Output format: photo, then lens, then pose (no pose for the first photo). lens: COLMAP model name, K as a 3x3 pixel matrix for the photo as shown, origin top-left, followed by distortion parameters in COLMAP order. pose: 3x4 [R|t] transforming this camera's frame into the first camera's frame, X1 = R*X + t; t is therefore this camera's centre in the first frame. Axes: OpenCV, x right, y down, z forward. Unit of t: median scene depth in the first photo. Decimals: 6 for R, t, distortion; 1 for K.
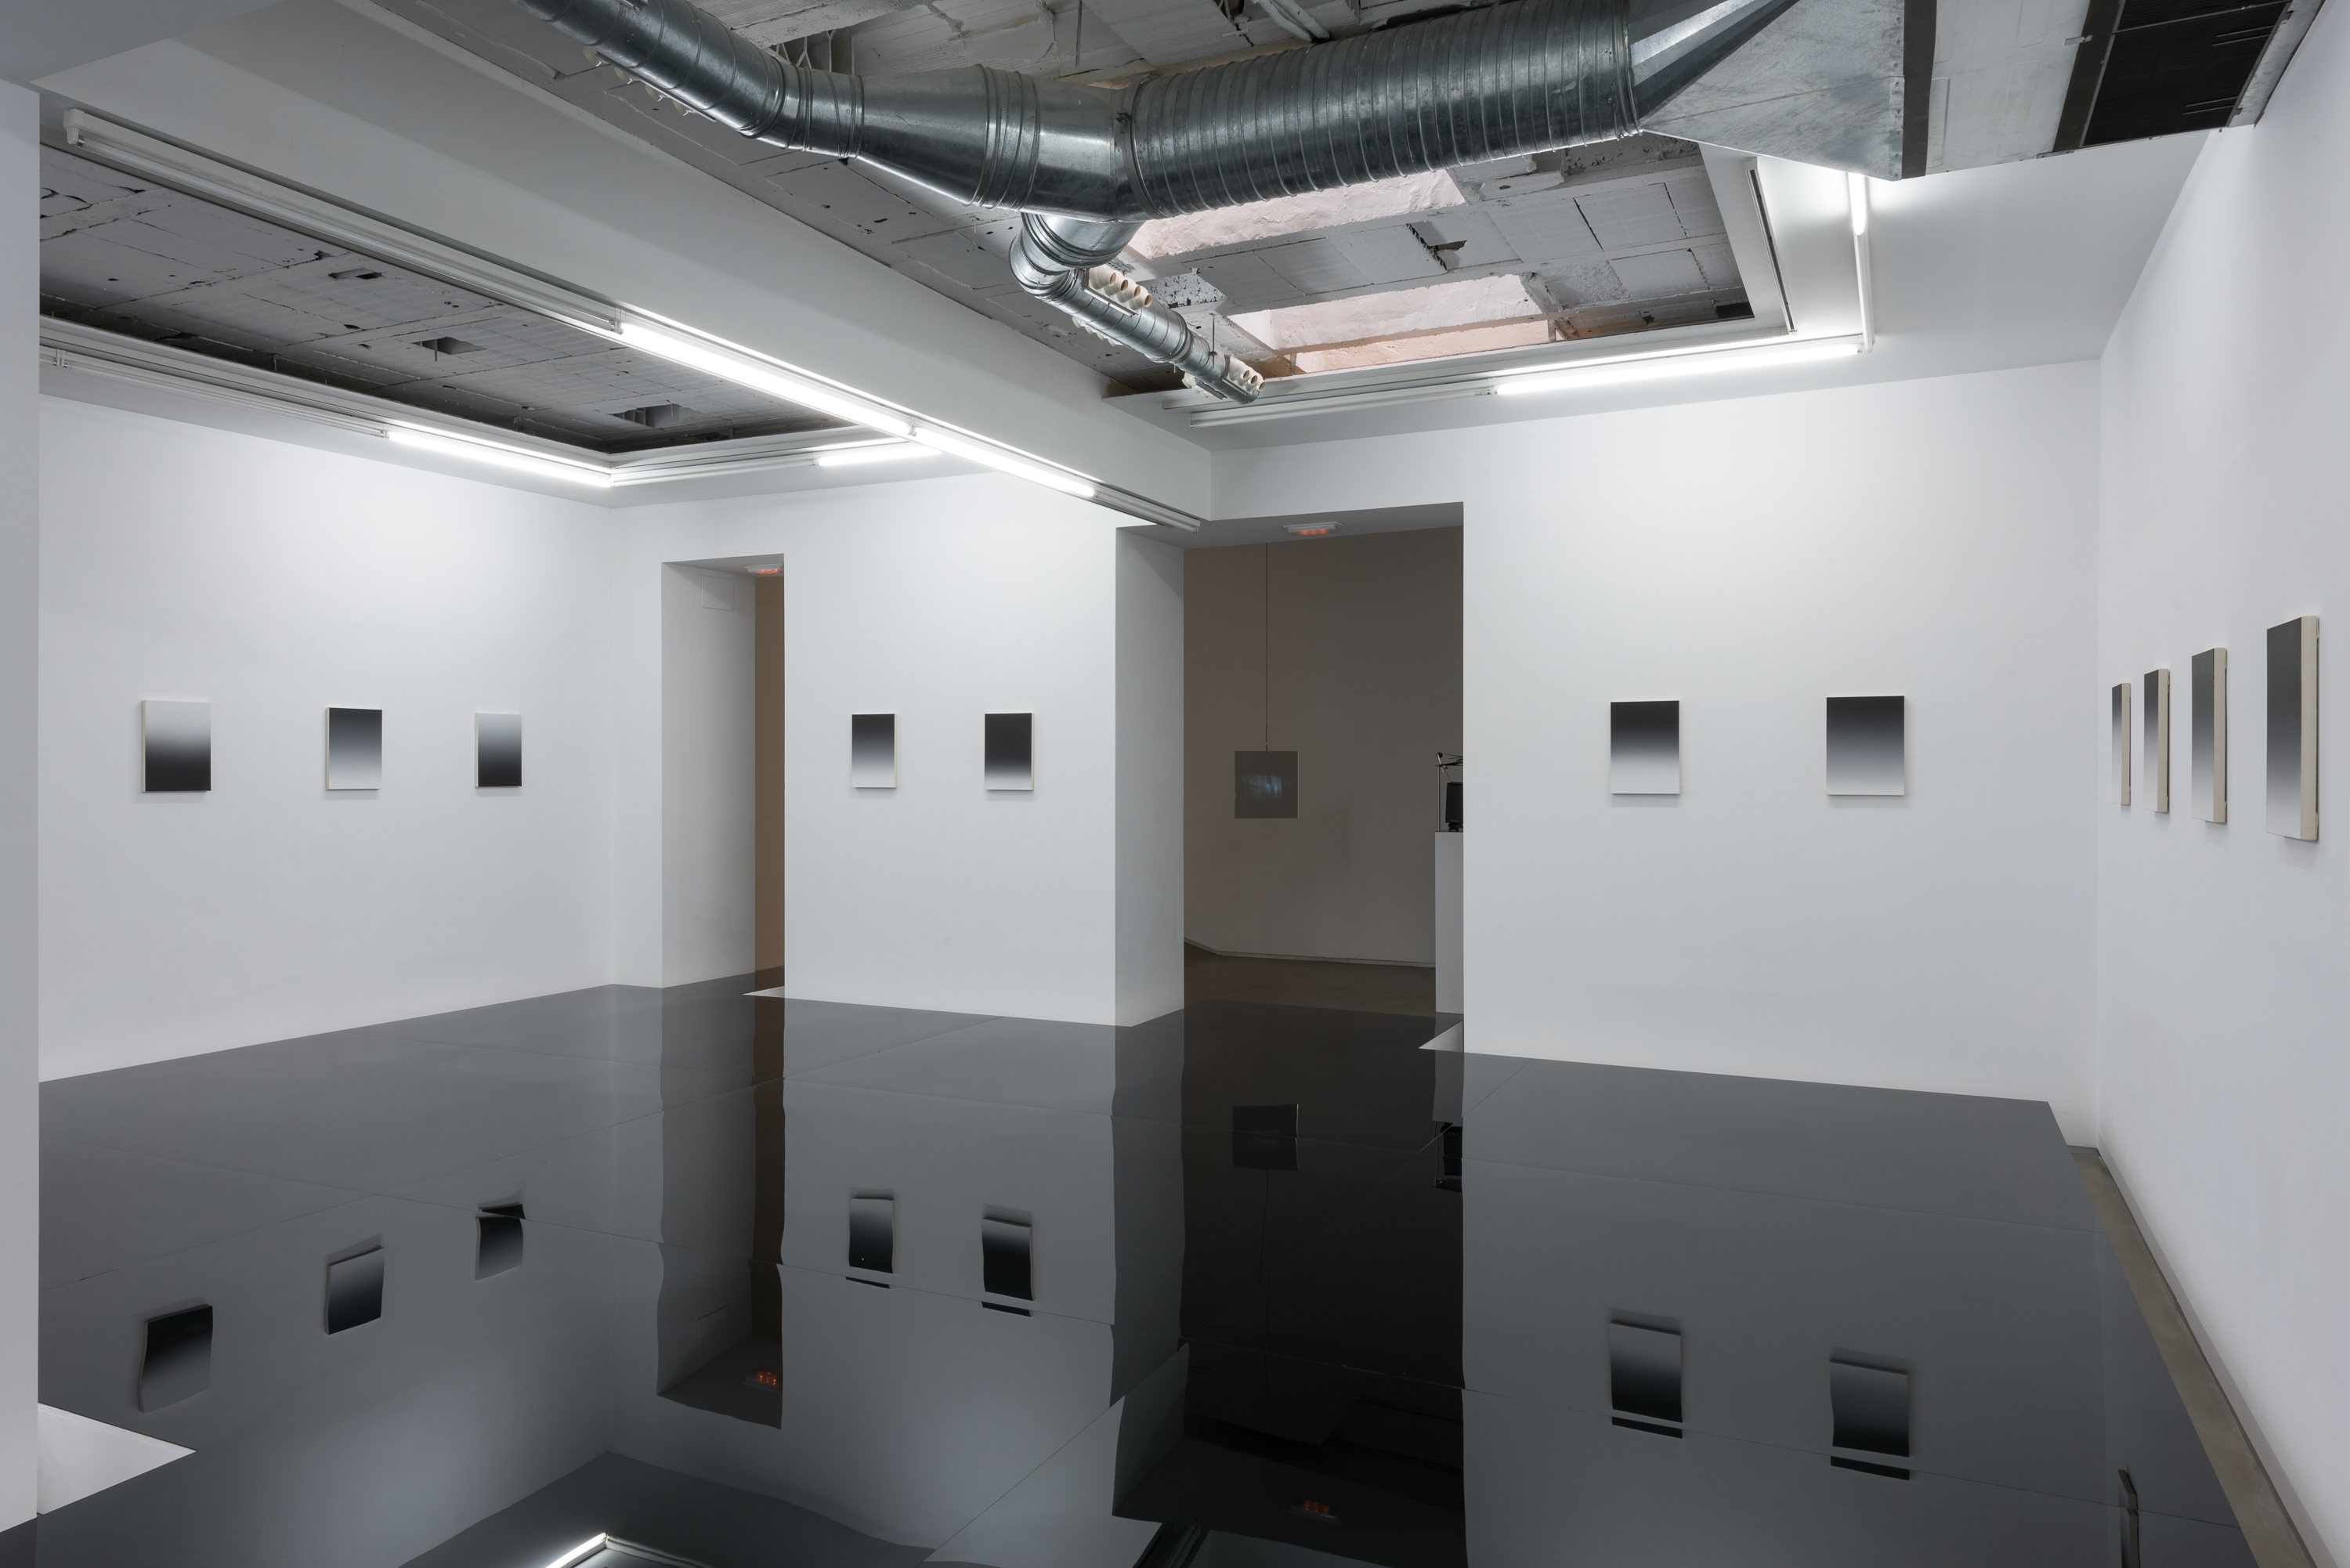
lens RADIAL K [[1641.5, 0, 1179.3], [0, 1641.5, 770.5], [0, 0, 1]] dist [0.082524, -0.073688]
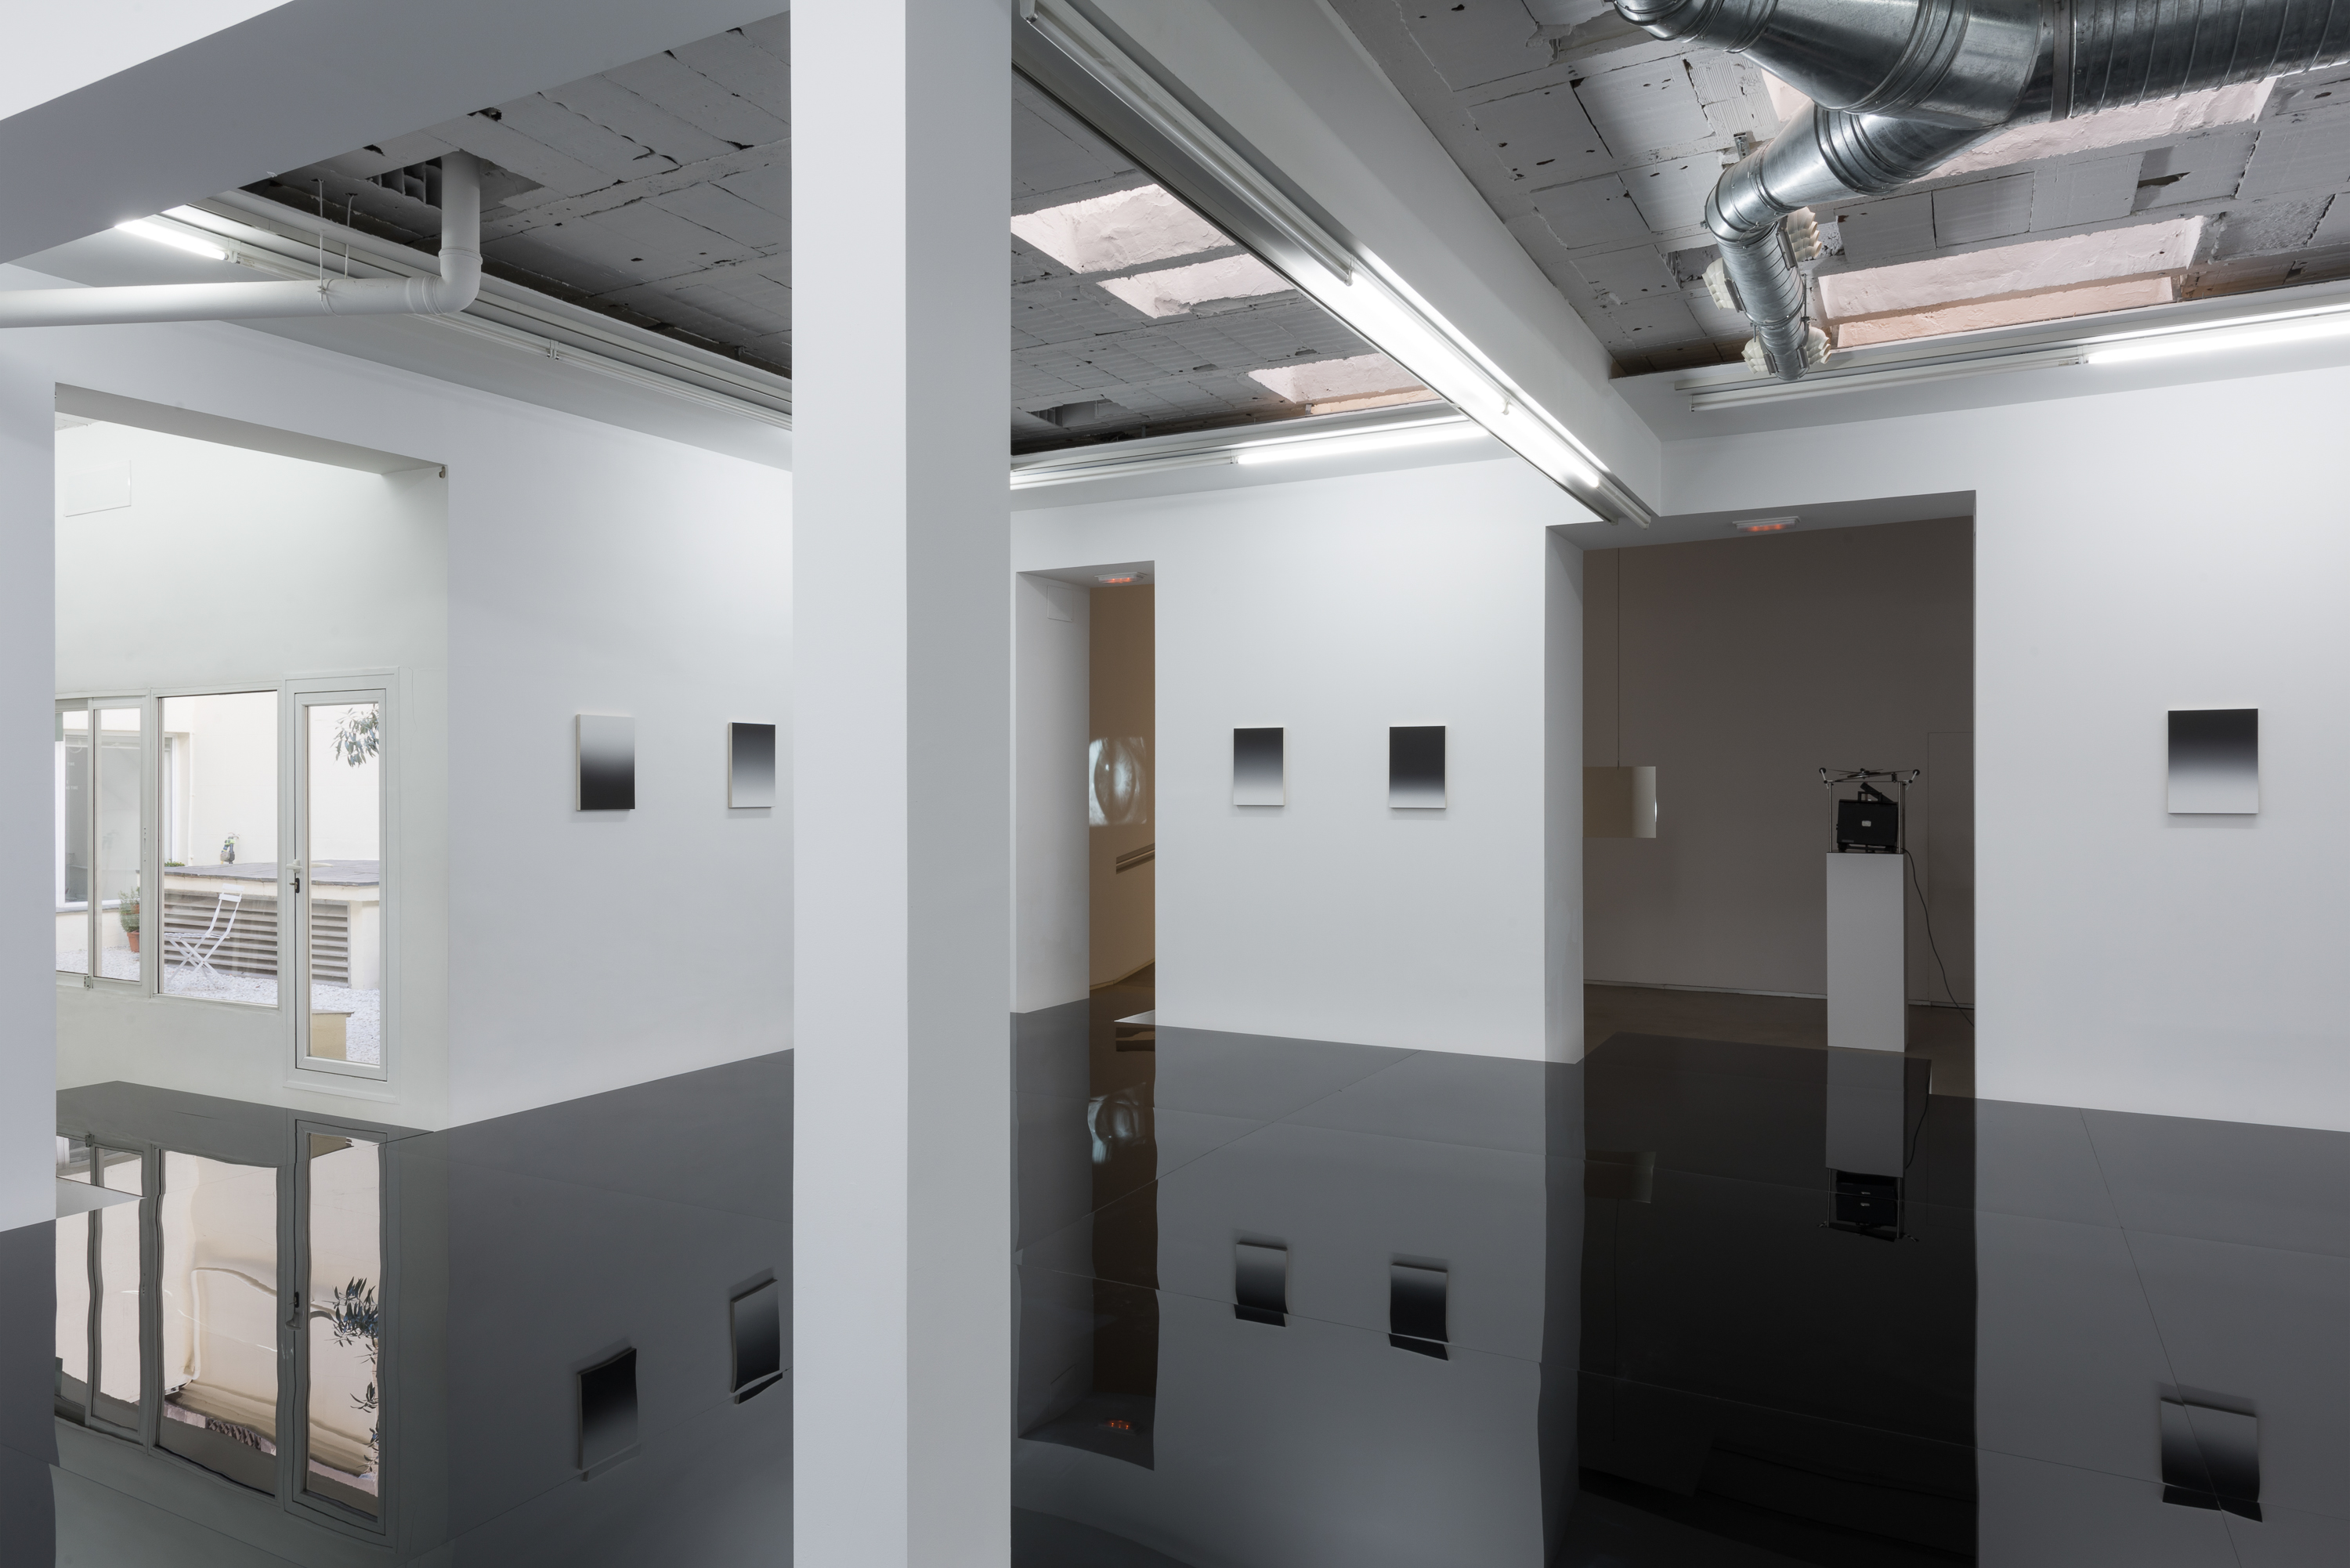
lens RADIAL K [[1598.5, 0, 1174.2], [0, 1598.5, 795.1], [0, 0, 1]] dist [0.052974, -0.025029]
pose [[0.998912, -0.000257, -0.046625, -0.227672], [0.000510, 0.999985, 0.005412, -0.000610], [0.046623, -0.005430, 0.998898, 0.091174]]
